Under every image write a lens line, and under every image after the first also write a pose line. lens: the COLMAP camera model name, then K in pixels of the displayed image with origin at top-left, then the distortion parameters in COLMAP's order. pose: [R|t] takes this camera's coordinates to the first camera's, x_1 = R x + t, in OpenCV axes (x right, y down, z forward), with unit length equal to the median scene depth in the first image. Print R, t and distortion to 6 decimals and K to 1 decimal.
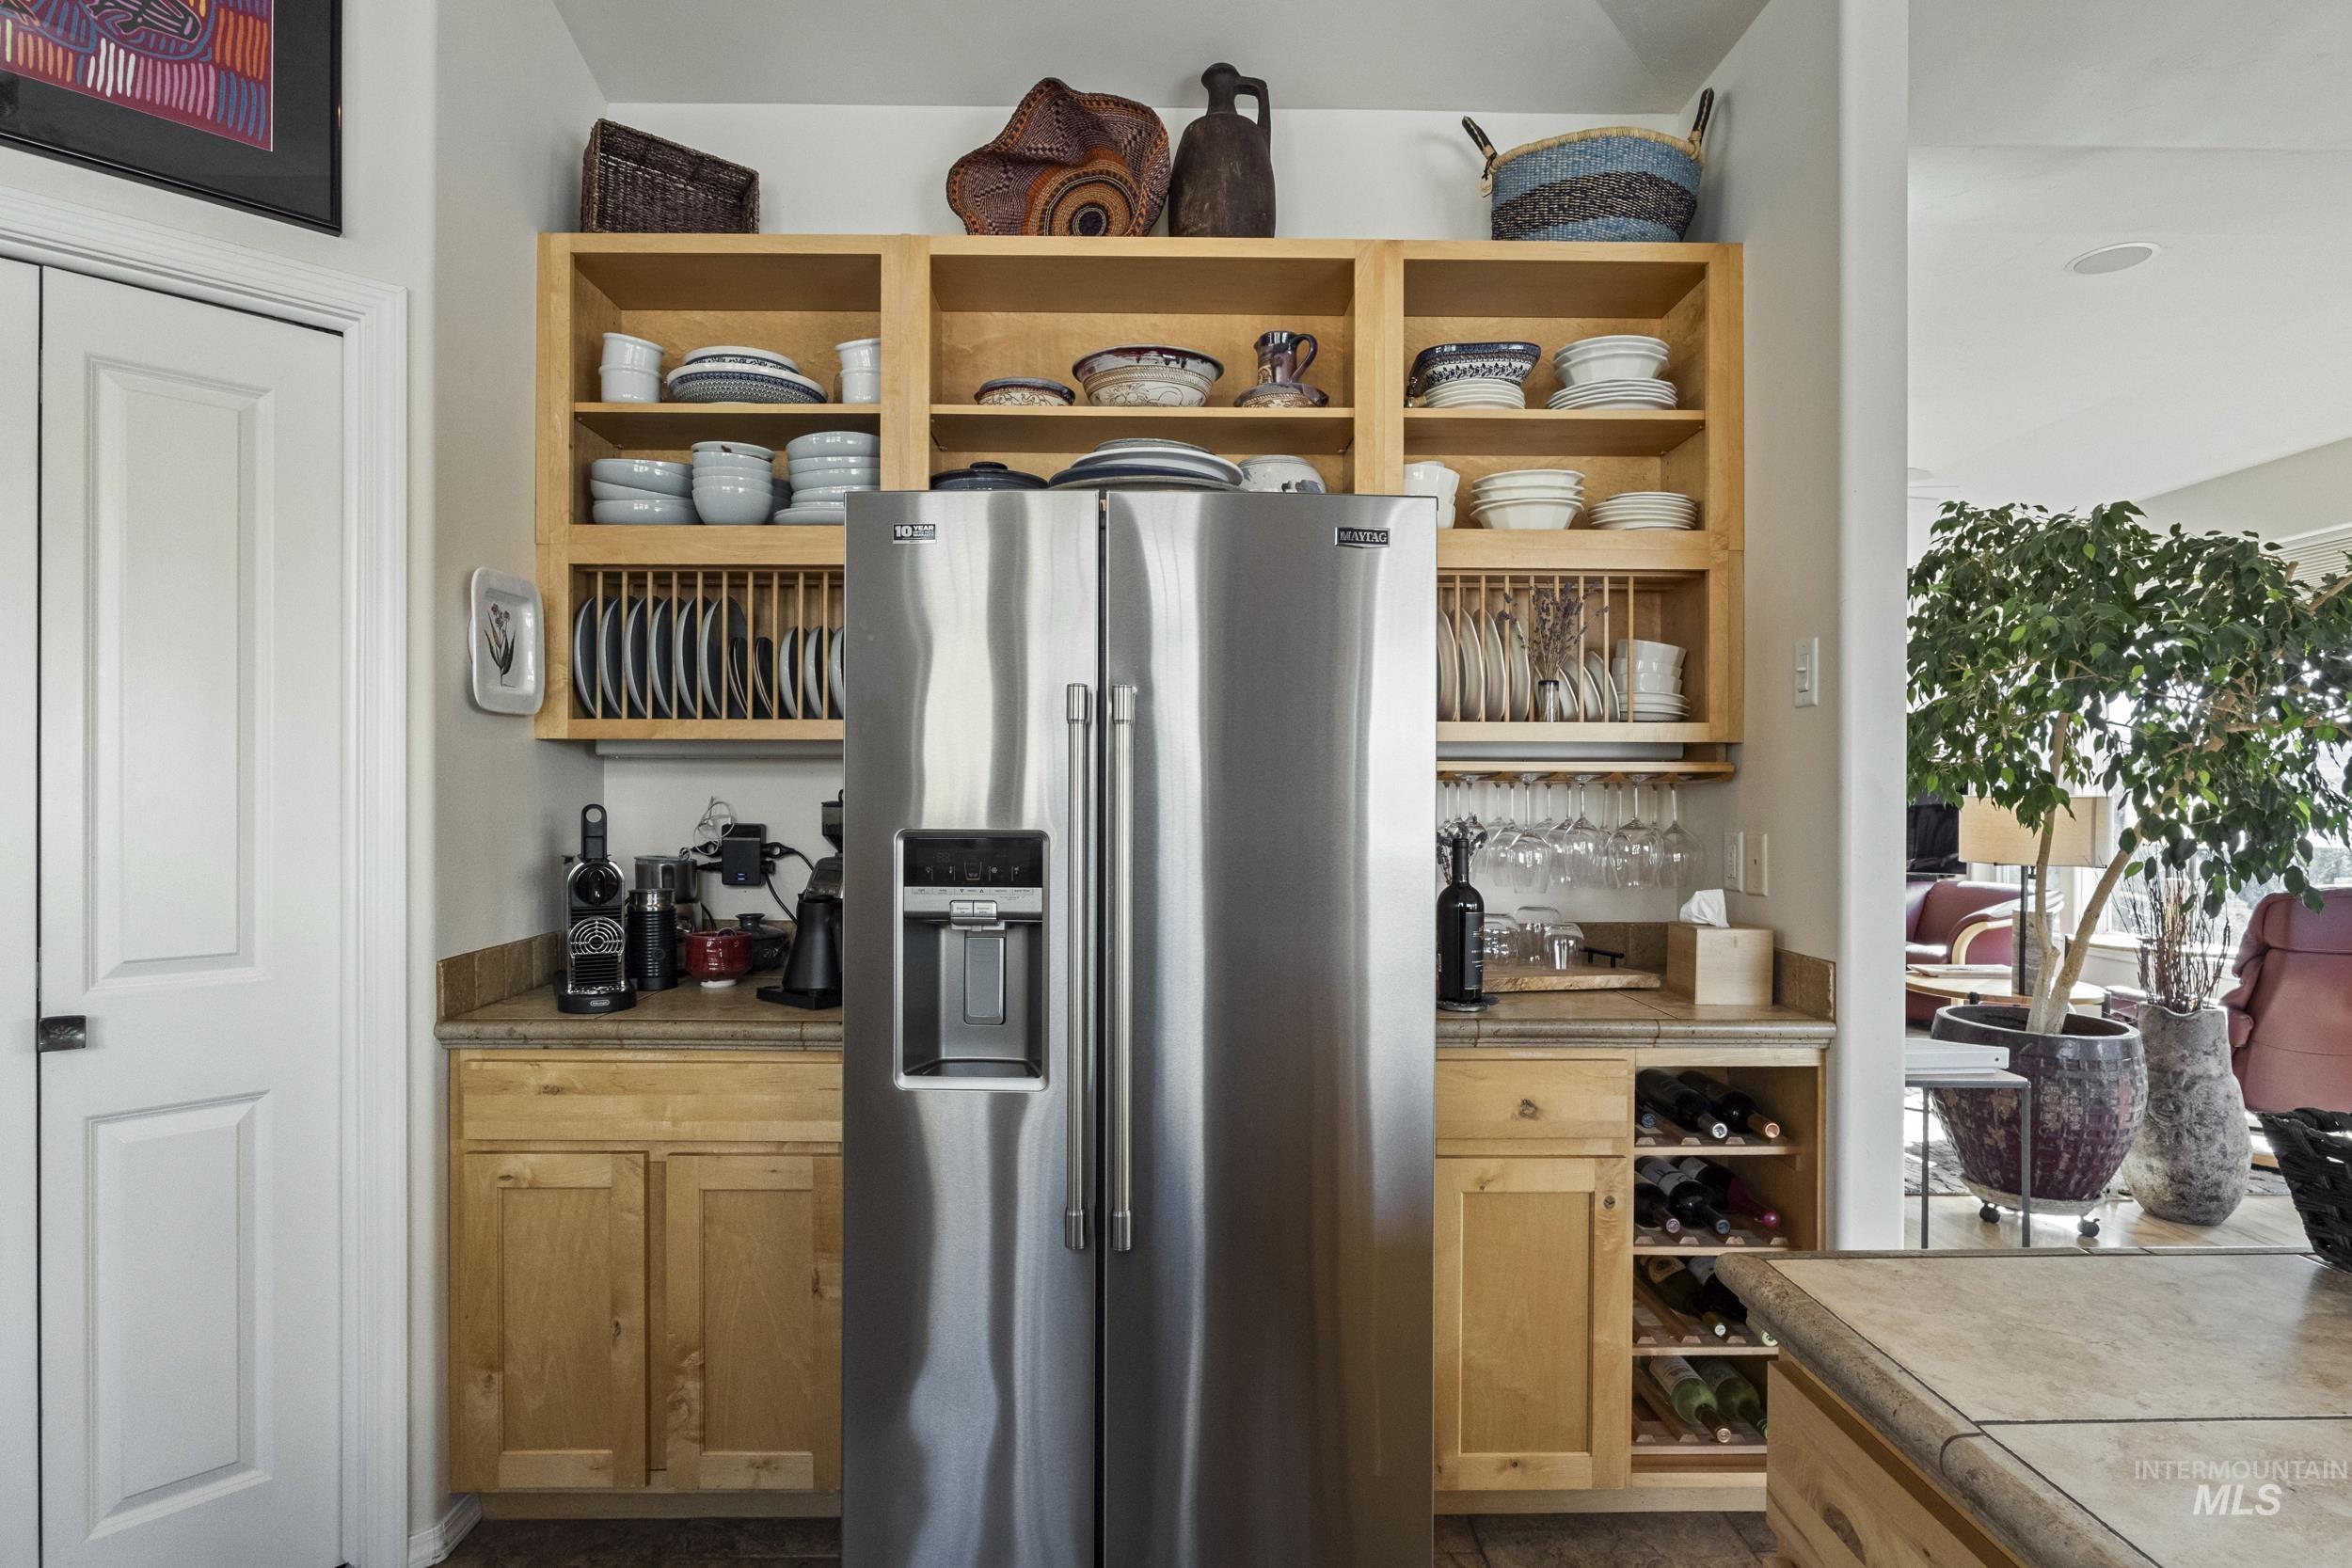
lens RADIAL K [[1239.9, 0, 1181.4], [0, 1239.9, 798.3], [0, 0, 1]] dist [-0.002866, 0.000115]
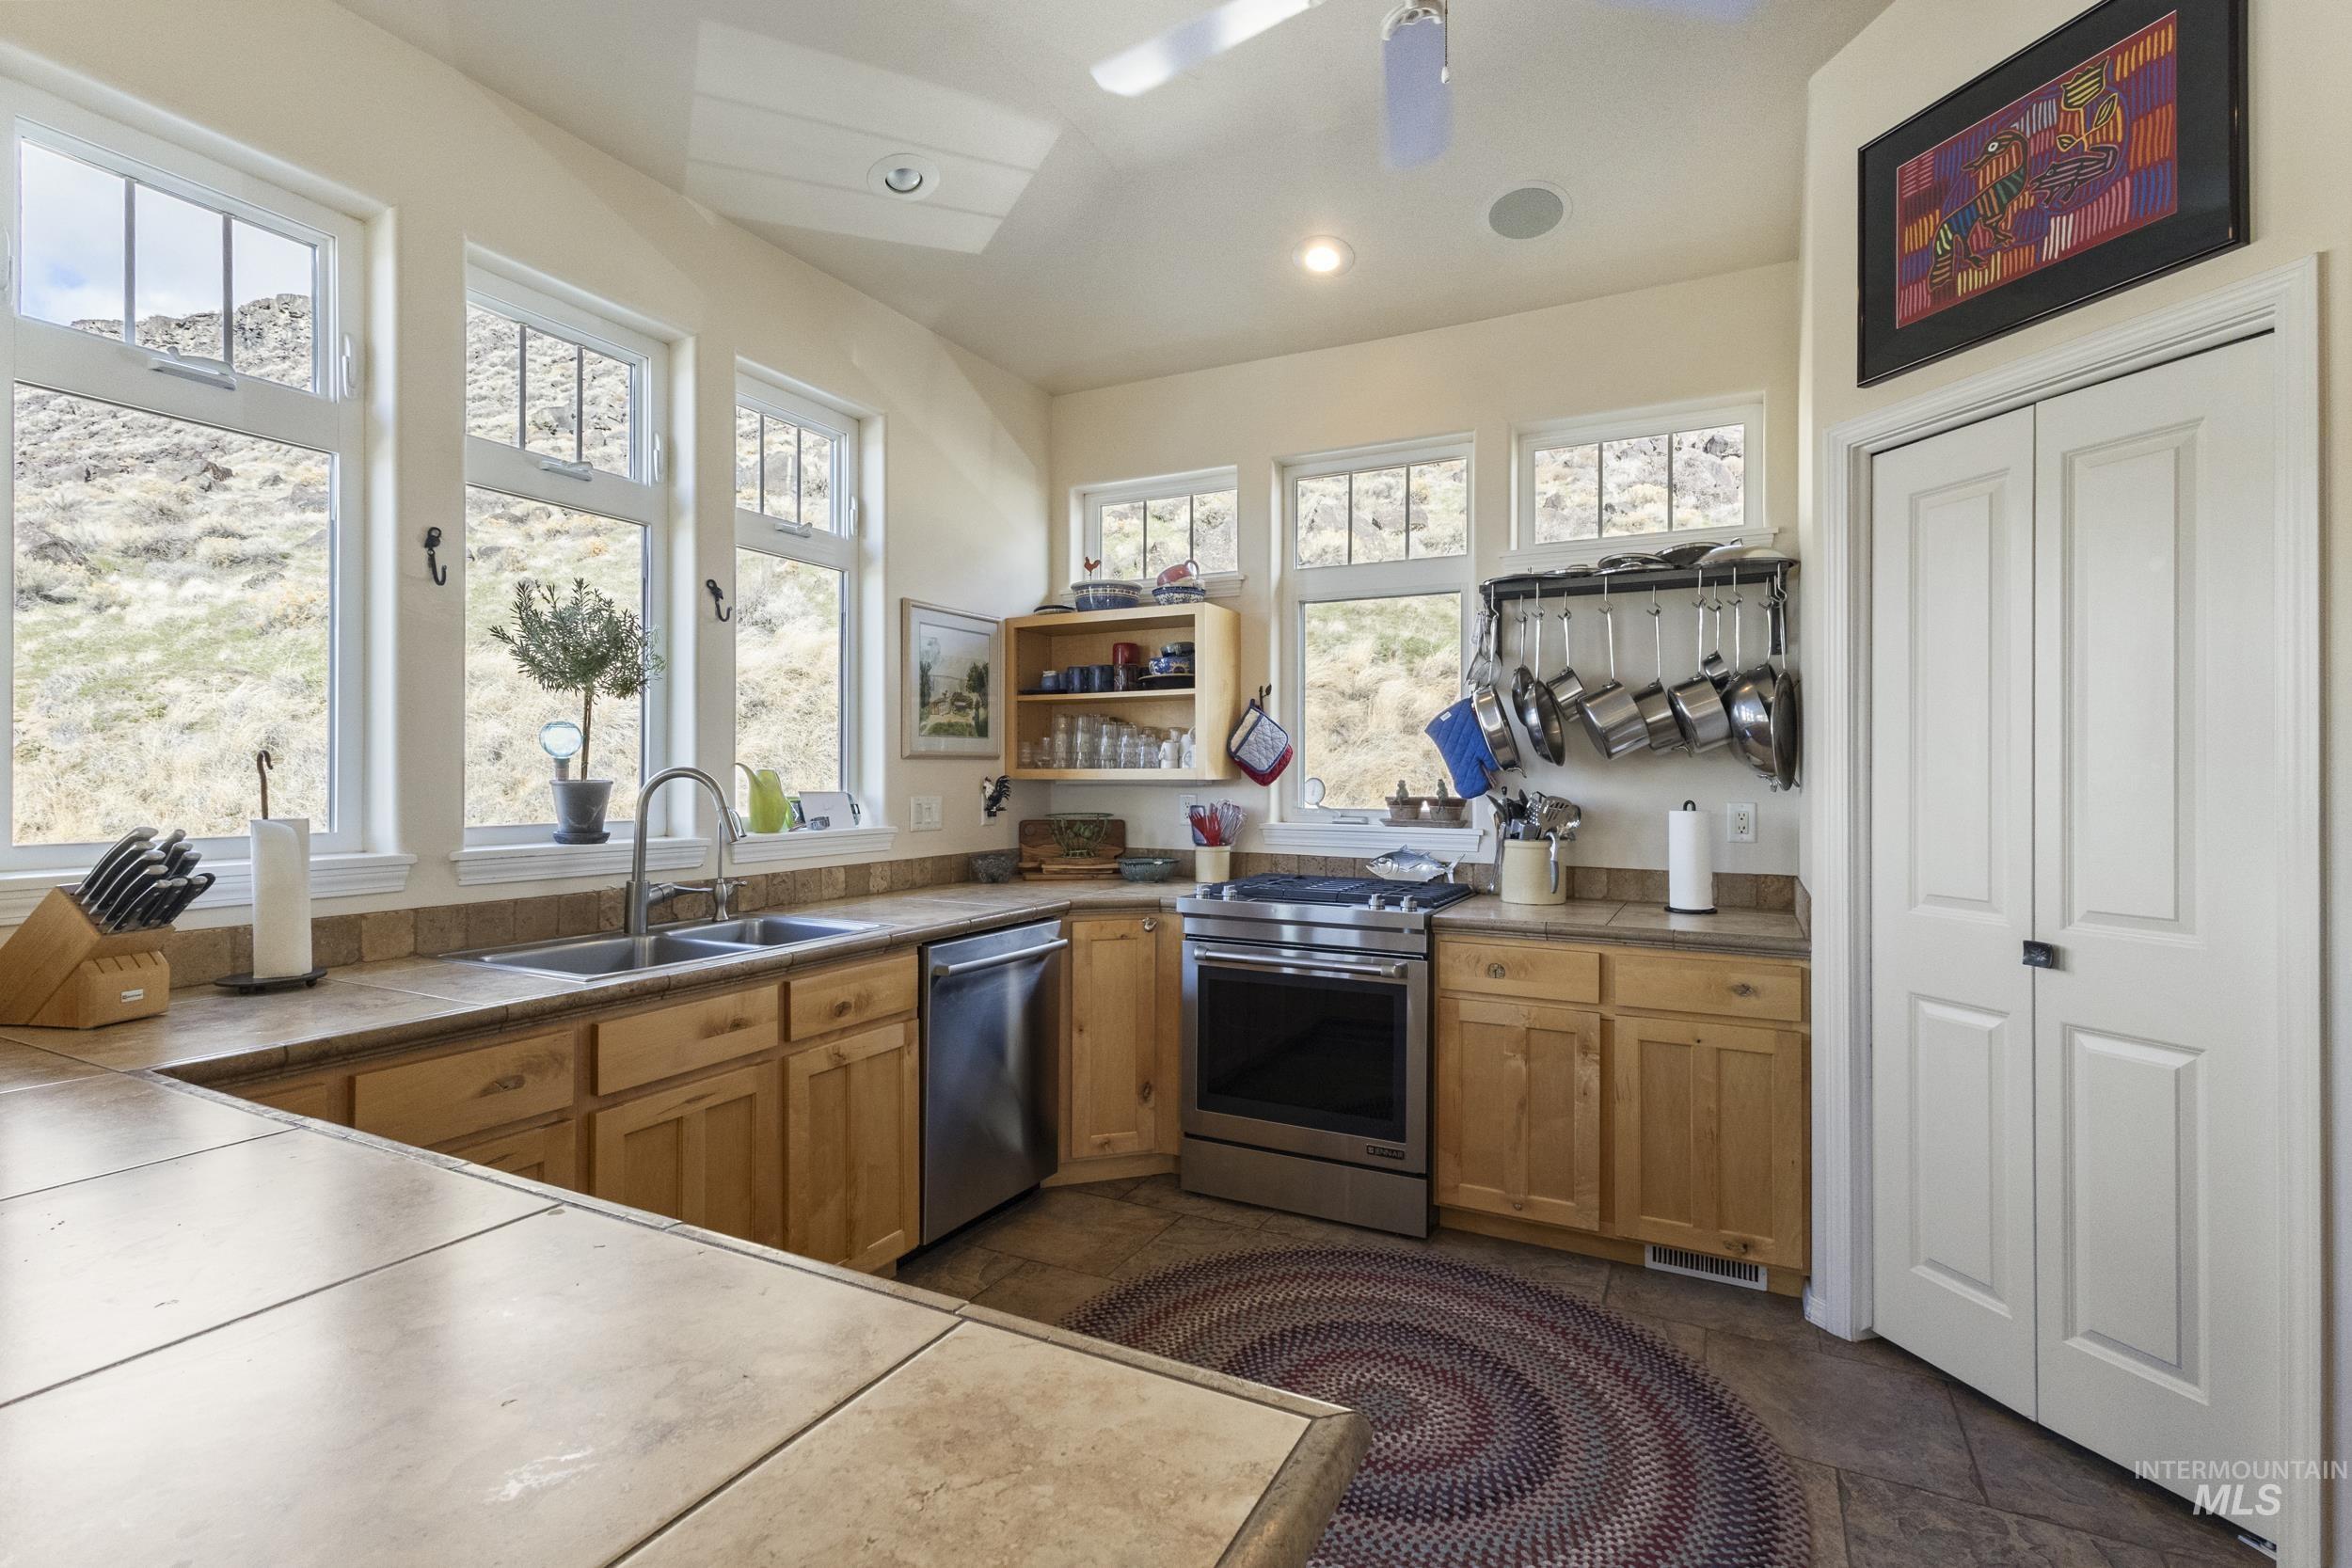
lens RADIAL K [[1079.9, 0, 1171.8], [0, 1079.9, 775.6], [0, 0, 1]] dist [0.010504, 0.000903]
pose [[-0.478136, -0.004963, -0.878272, 0.479943], [-0.005051, 0.999983, -0.002901, -0.001055], [0.878271, 0.003049, -0.478153, 0.561306]]
